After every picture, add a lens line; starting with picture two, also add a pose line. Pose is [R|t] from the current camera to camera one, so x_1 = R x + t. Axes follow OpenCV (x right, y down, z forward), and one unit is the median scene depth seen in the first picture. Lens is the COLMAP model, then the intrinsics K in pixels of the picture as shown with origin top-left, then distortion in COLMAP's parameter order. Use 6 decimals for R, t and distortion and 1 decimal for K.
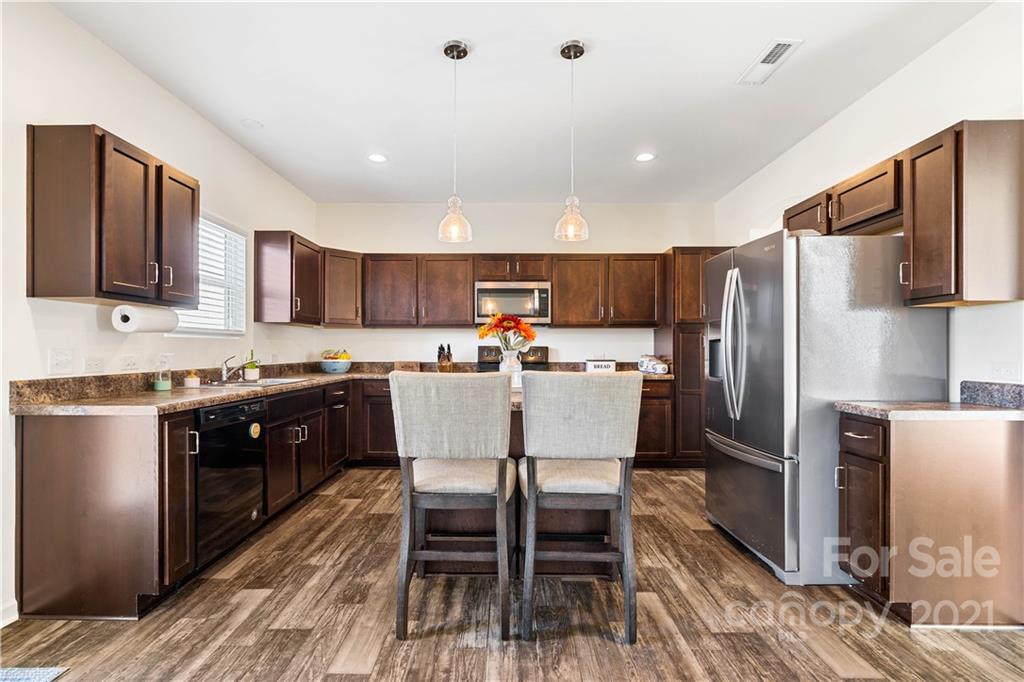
lens RADIAL K [[478.4, 0, 502.4], [0, 478.4, 345.8], [0, 0, 1]] dist [0.002849, -0.000522]
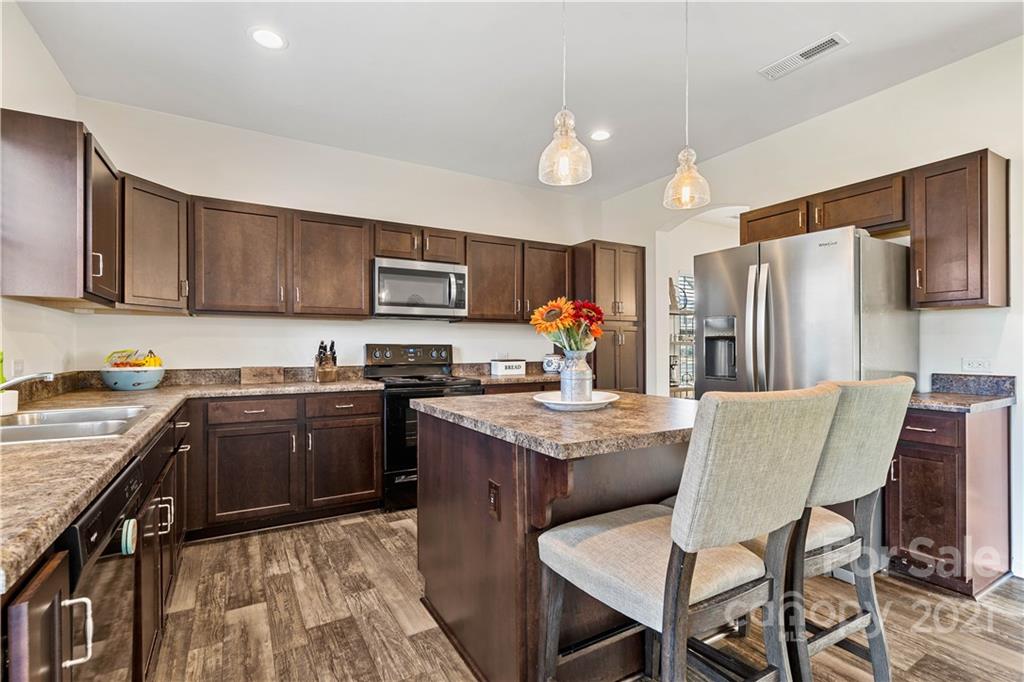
lens RADIAL K [[478.4, 0, 511.5], [0, 478.4, 344.6], [0, 0, 1]] dist [0.002849, -0.000522]
pose [[0.855020, -0.001447, 0.518594, -0.258431], [0.000077, 0.999996, 0.002663, -0.000508], [-0.518596, -0.002237, 0.855017, 0.255984]]
